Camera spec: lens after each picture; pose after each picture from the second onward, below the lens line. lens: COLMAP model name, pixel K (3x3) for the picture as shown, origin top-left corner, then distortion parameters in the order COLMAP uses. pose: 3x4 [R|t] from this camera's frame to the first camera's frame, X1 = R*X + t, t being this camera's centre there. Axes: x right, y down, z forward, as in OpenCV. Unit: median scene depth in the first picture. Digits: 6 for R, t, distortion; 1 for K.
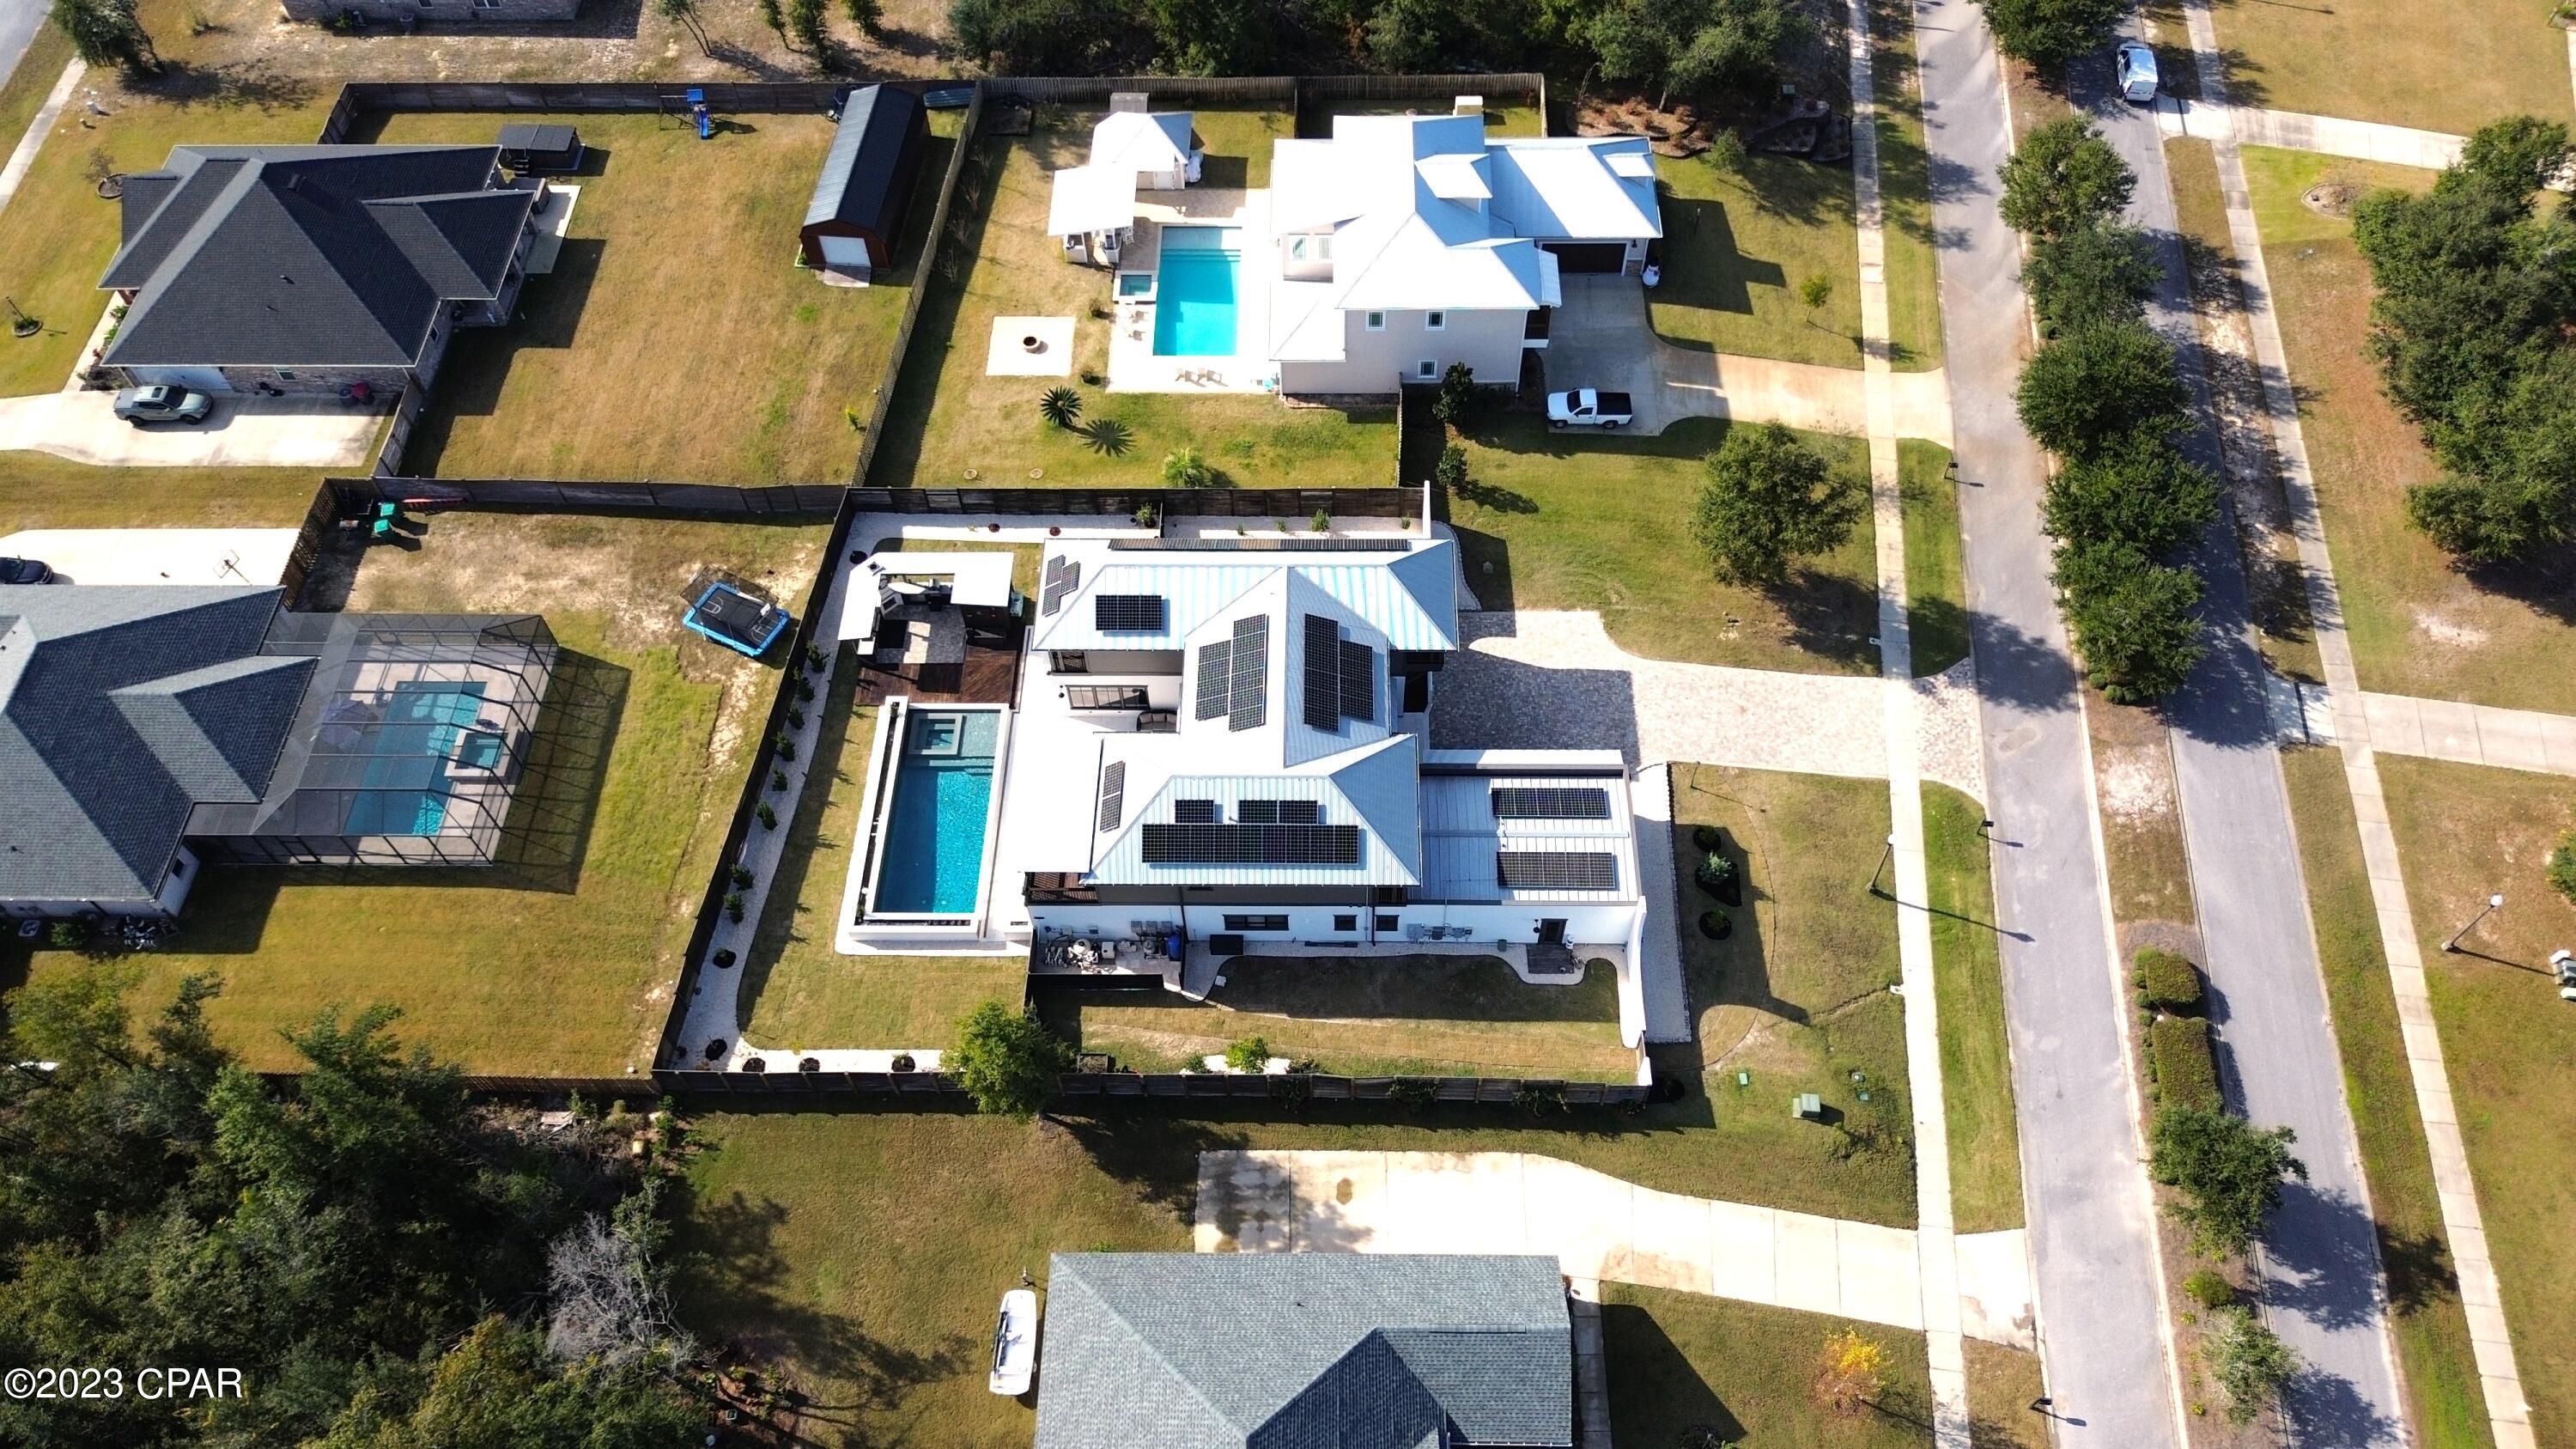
lens RADIAL K [[1828.9, 0, 1294.1], [0, 1828.9, 733.4], [0, 0, 1]] dist [0.060892, -0.002568]
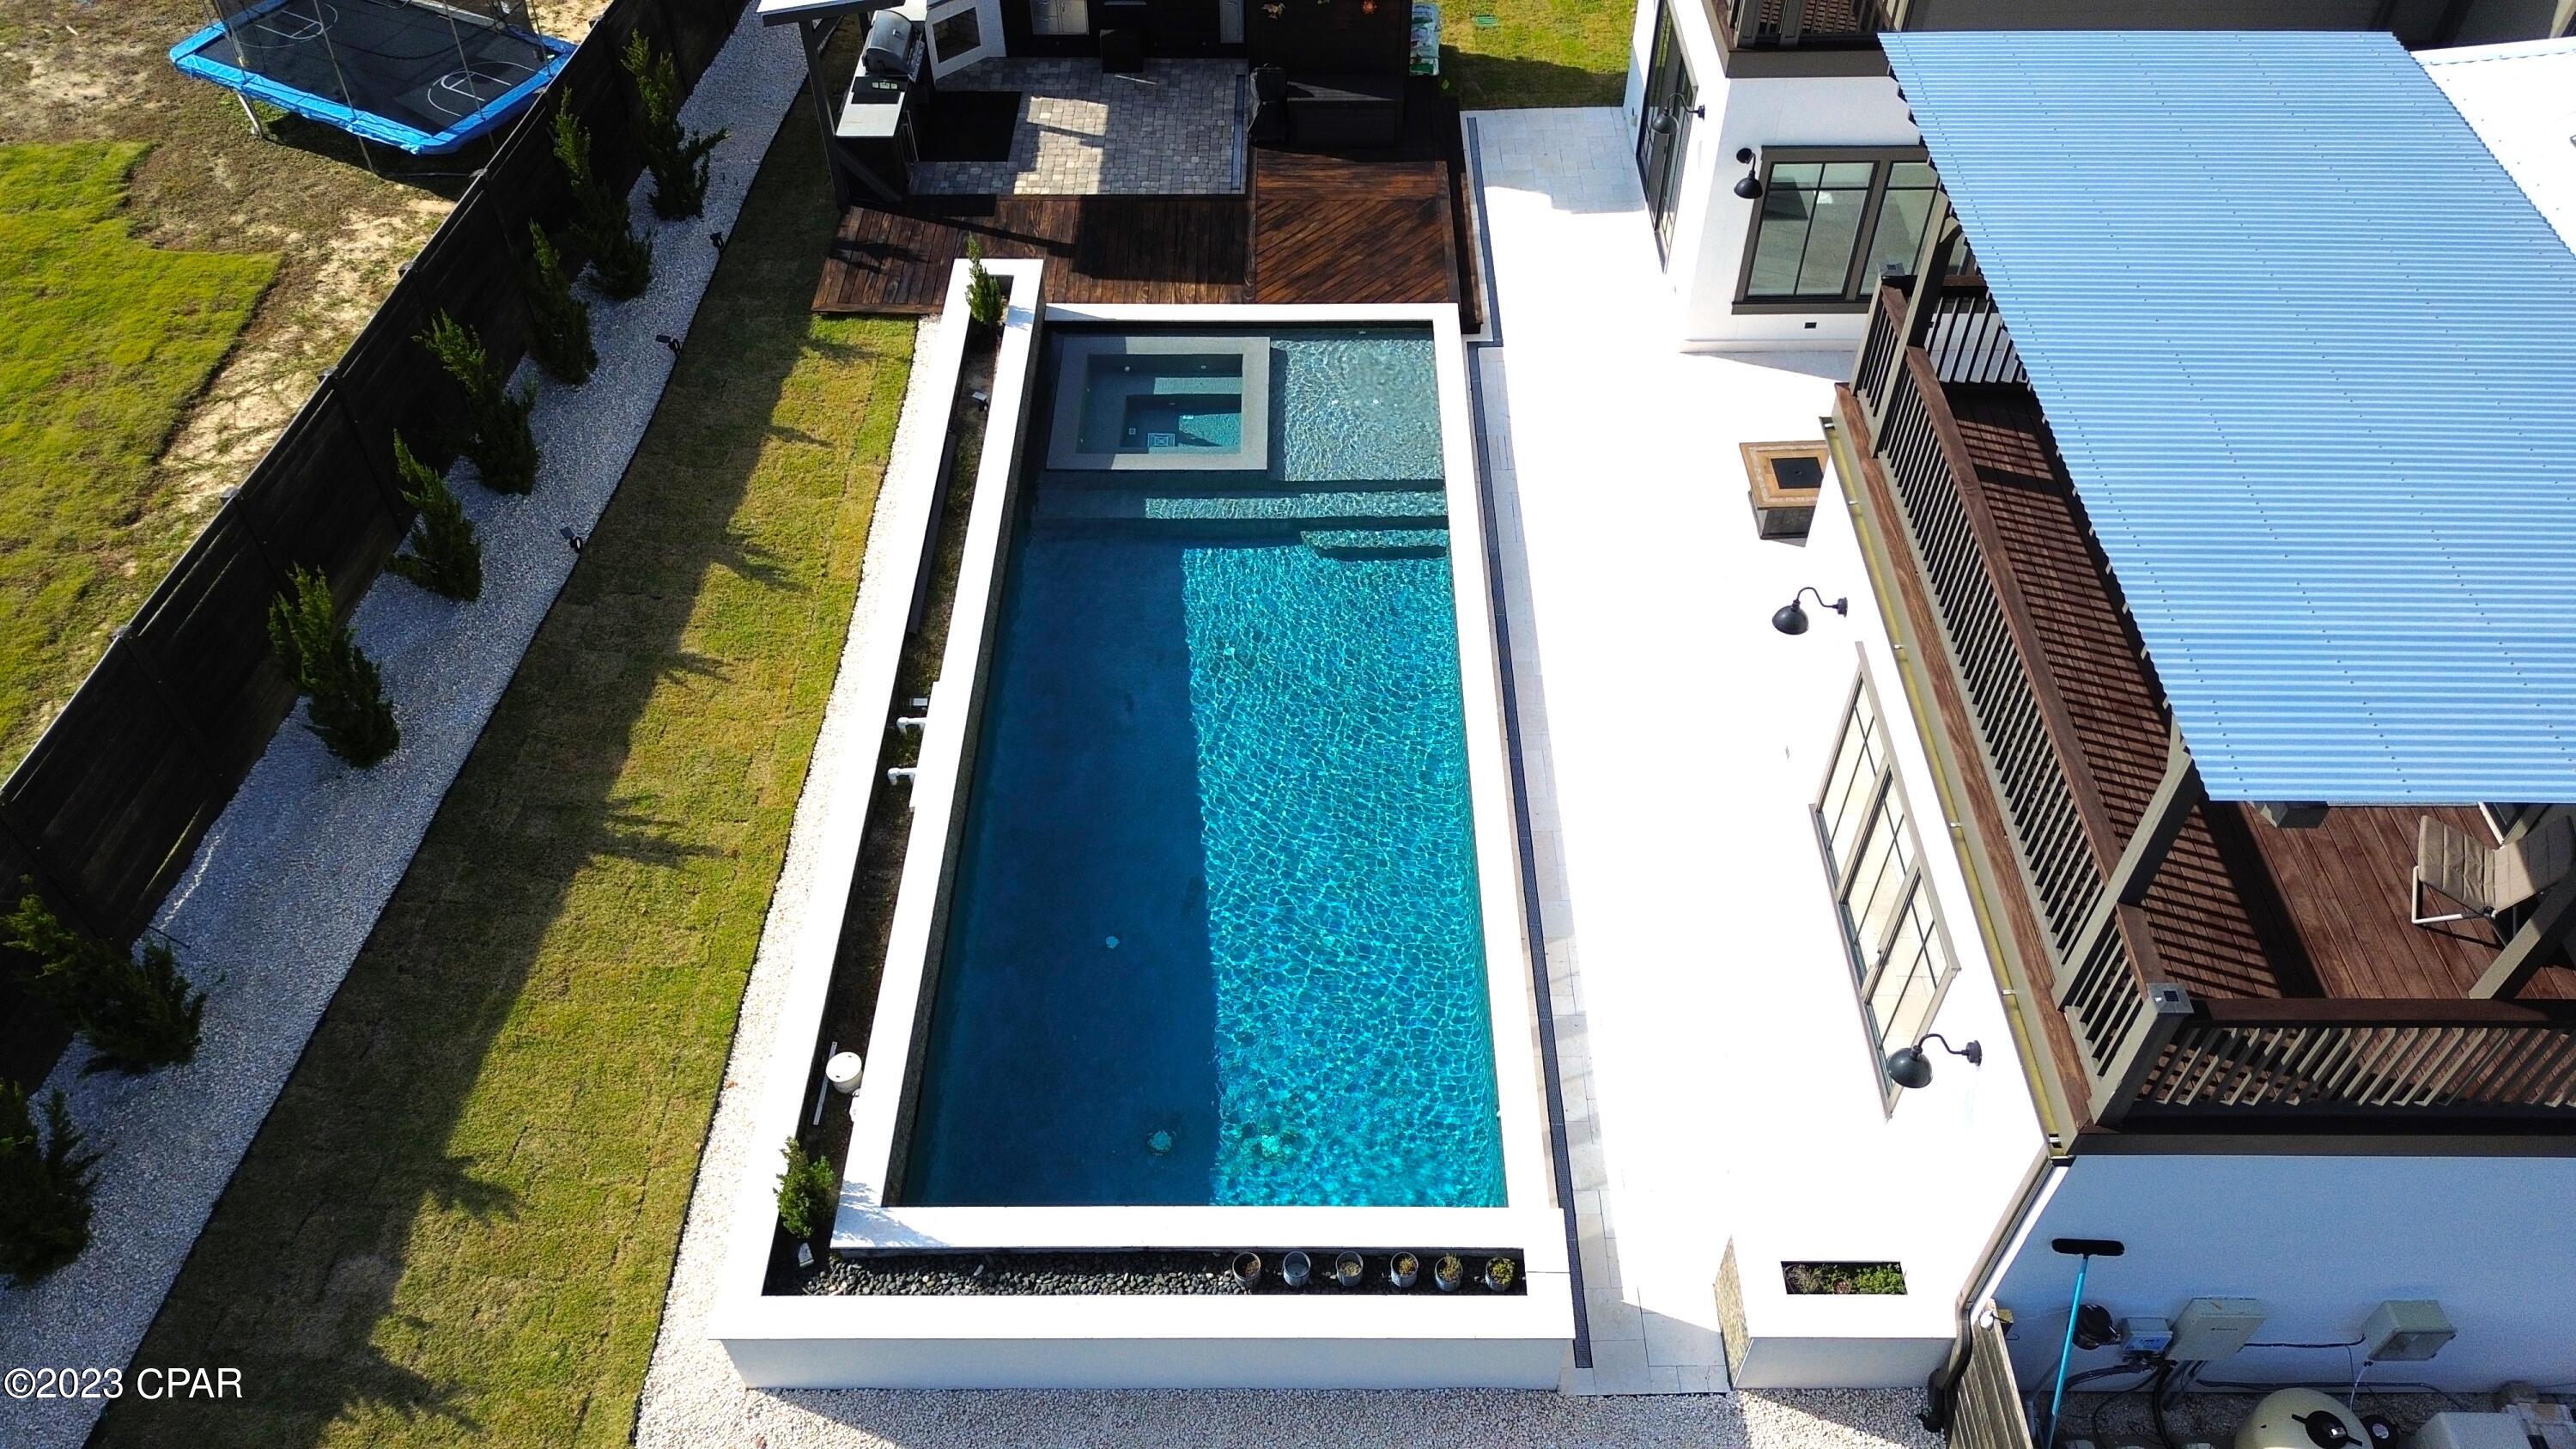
lens RADIAL K [[1800.2, 0, 1288.0], [0, 1800.2, 724.5], [0, 0, 1]] dist [0.025240, -0.002903]
pose [[0.999805, 0.000682, 0.019750, -0.186578], [0.002233, 0.989107, -0.147181, 0.074498], [-0.019636, 0.147196, 0.988912, 0.790208]]
